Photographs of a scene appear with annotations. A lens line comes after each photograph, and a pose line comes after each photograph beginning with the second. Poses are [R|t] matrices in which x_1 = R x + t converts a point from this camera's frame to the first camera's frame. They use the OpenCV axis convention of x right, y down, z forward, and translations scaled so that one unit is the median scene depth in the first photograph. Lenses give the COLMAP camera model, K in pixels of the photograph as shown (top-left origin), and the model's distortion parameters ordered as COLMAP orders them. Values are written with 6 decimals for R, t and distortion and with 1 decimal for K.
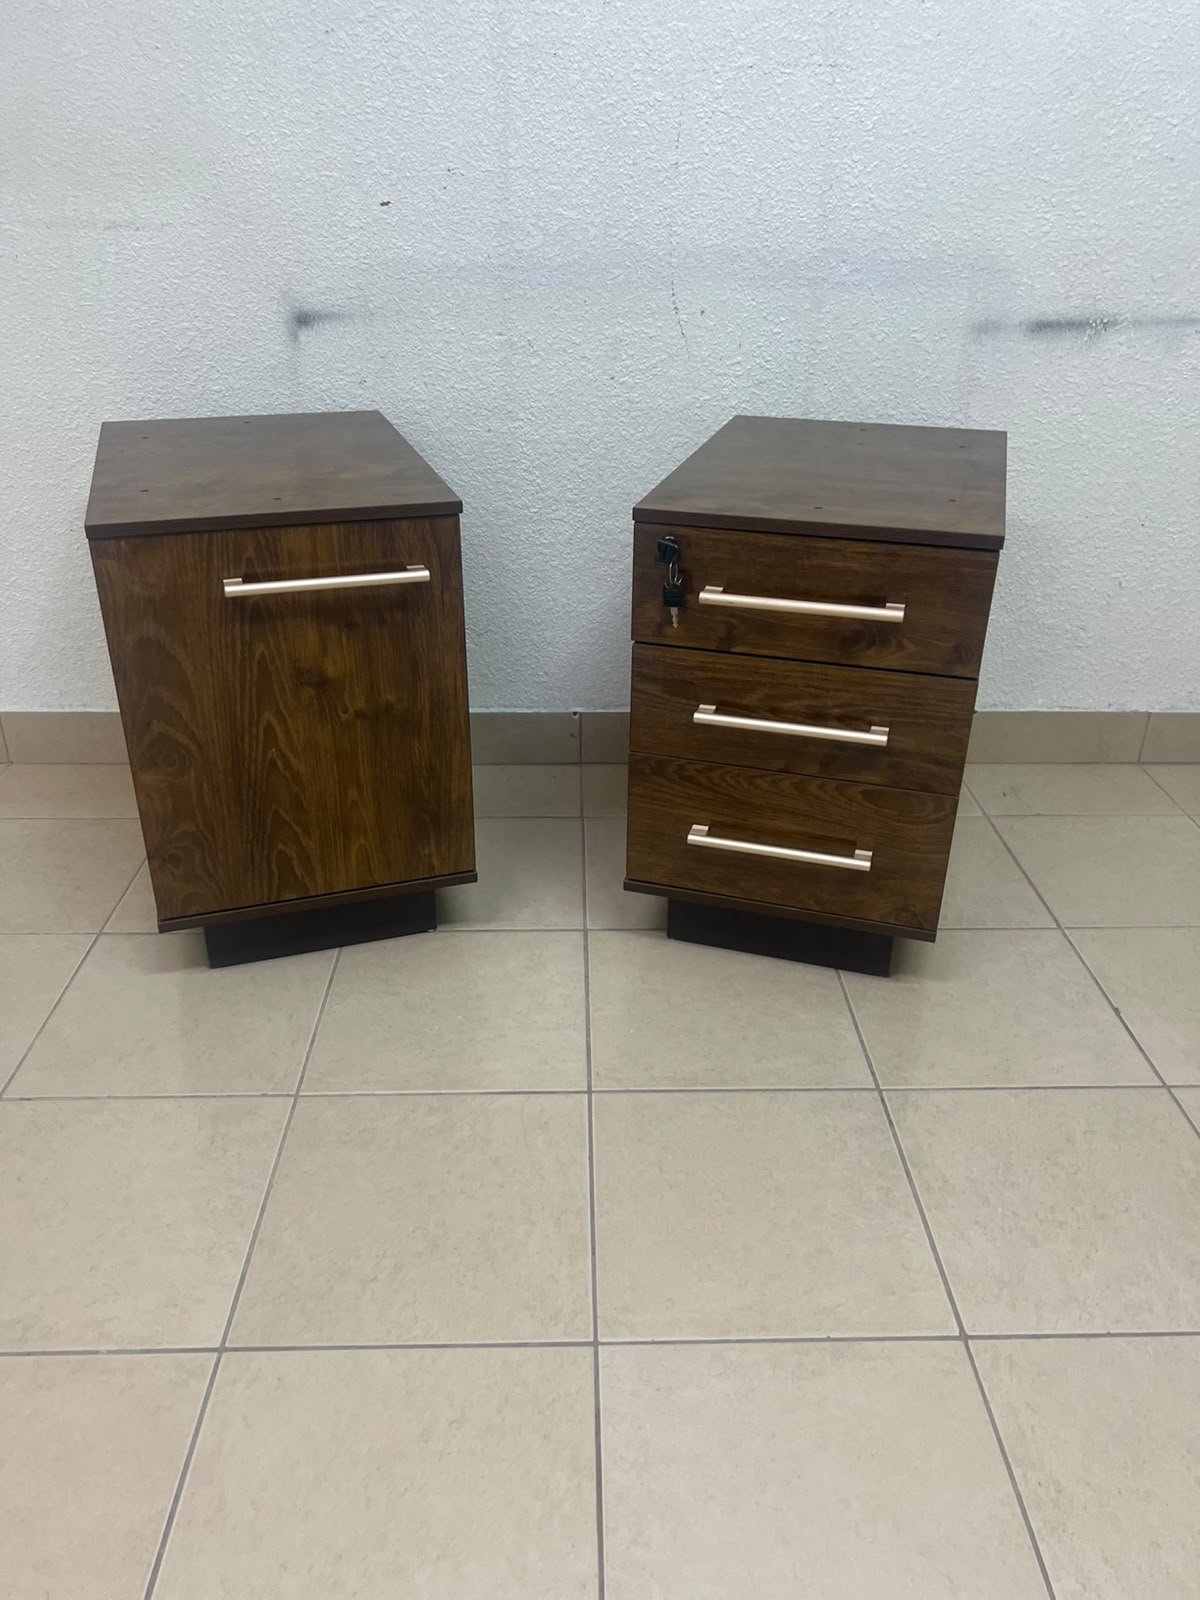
lens RADIAL K [[1201.5, 0, 605.3], [0, 1201.5, 792.7], [0, 0, 1]] dist [0.042160, -0.050583]
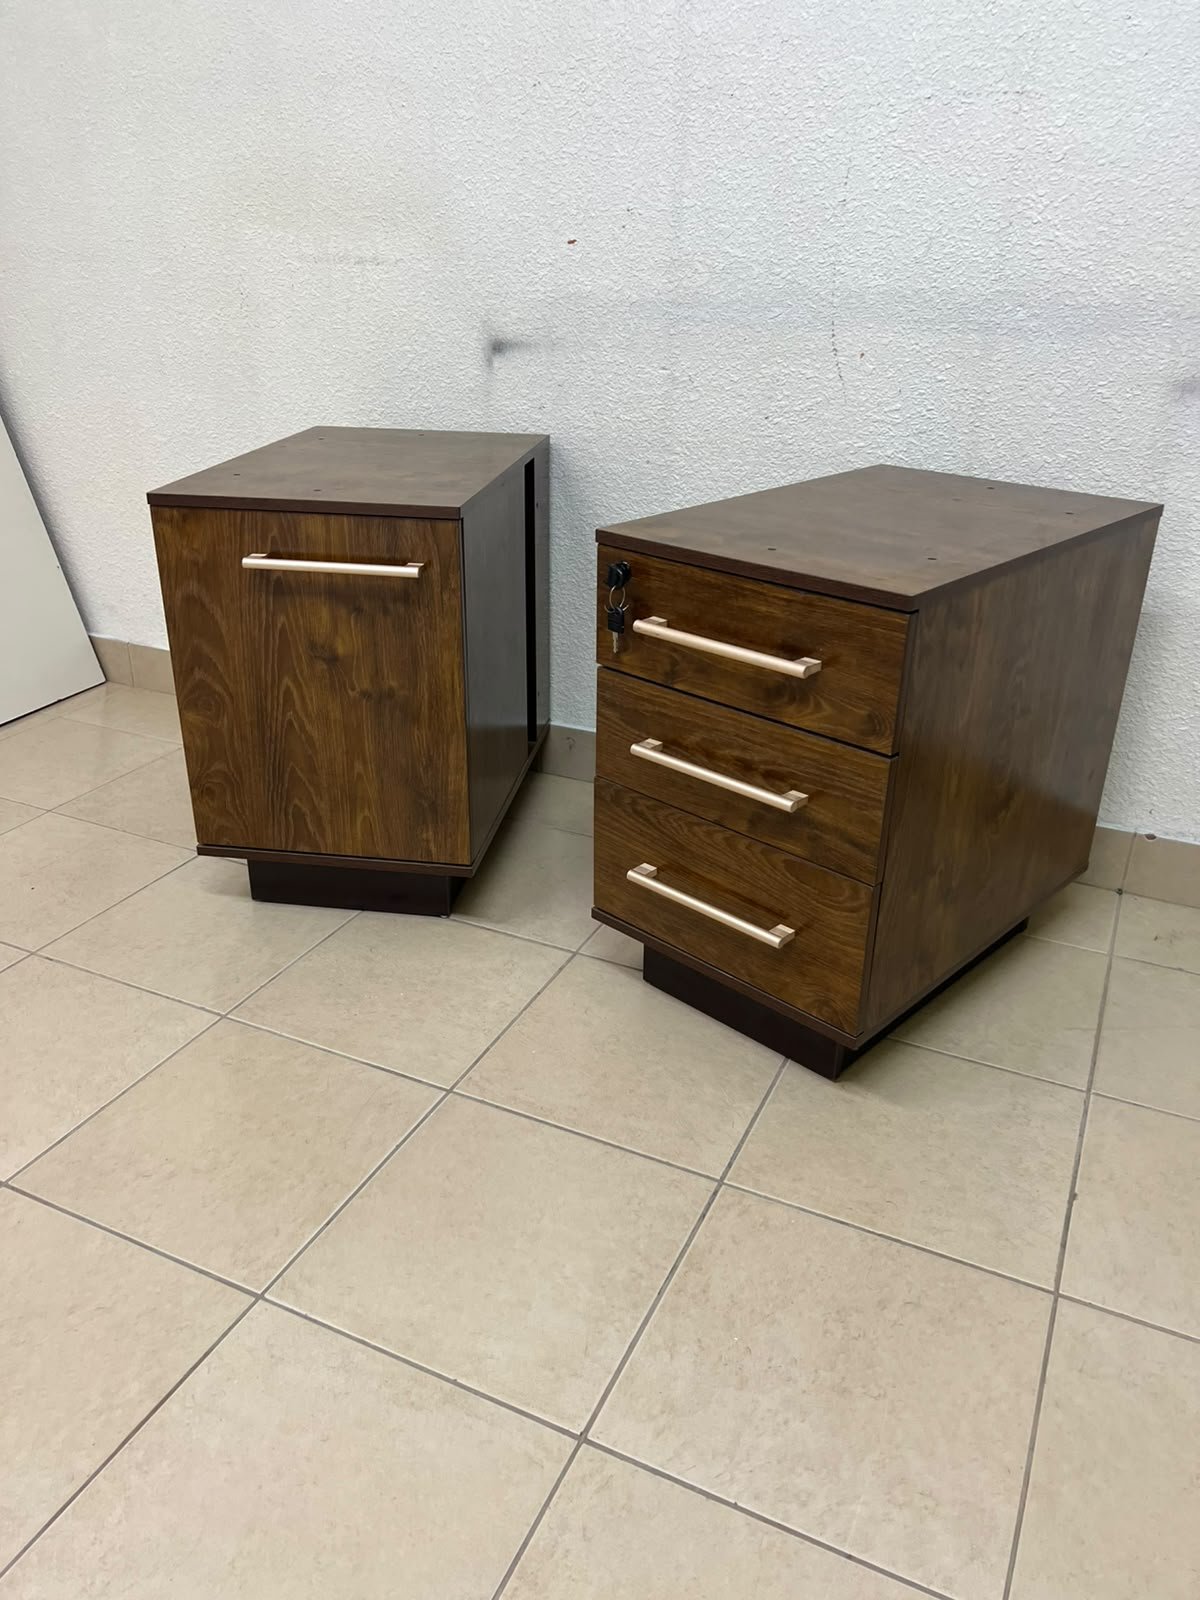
lens RADIAL K [[1201.5, 0, 591.1], [0, 1201.5, 796.7], [0, 0, 1]] dist [0.042160, -0.050583]
pose [[0.889746, 0.191556, -0.414316, 0.427201], [-0.210228, 0.977652, 0.000544, -0.017153], [0.405161, 0.086616, 0.910133, 0.097034]]
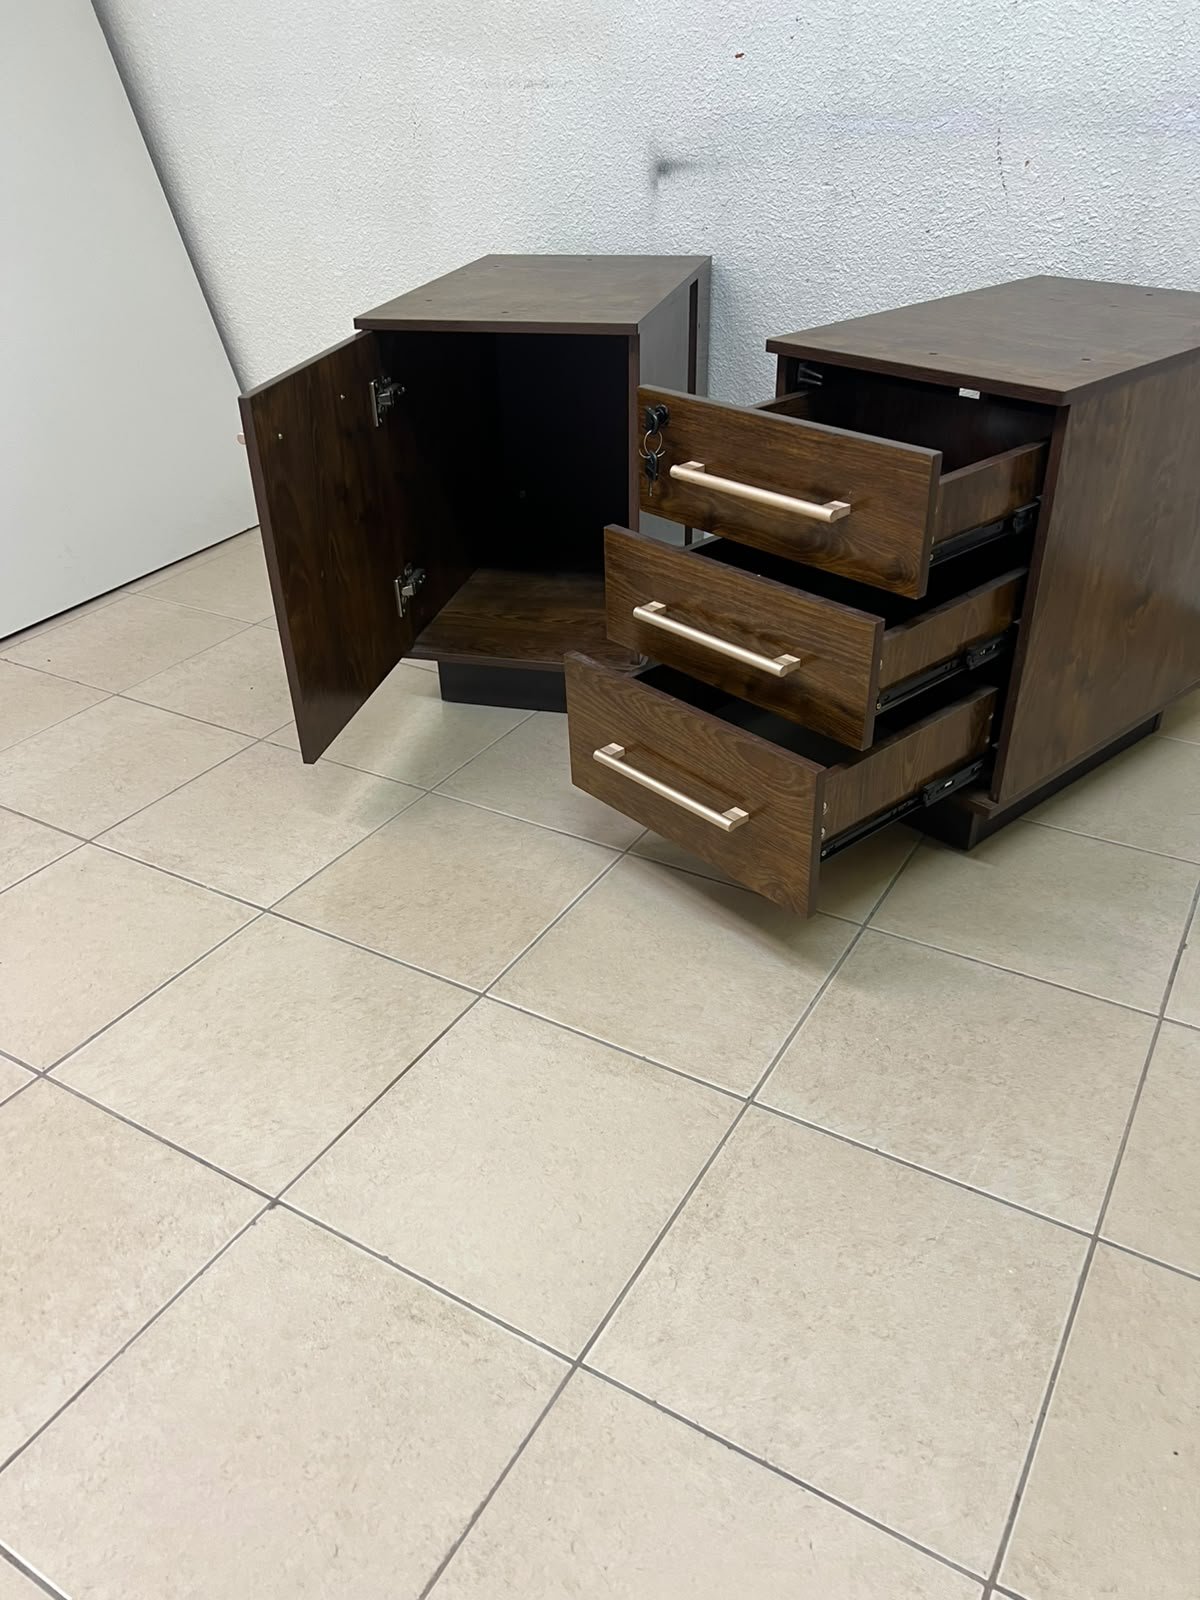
lens RADIAL K [[1201.5, 0, 594.3], [0, 1201.5, 810.5], [0, 0, 1]] dist [0.042160, -0.050583]
pose [[0.843521, 0.257678, -0.471247, 0.460008], [-0.213642, 0.965974, 0.145781, 0.041607], [0.492777, -0.022291, 0.869870, -0.026830]]
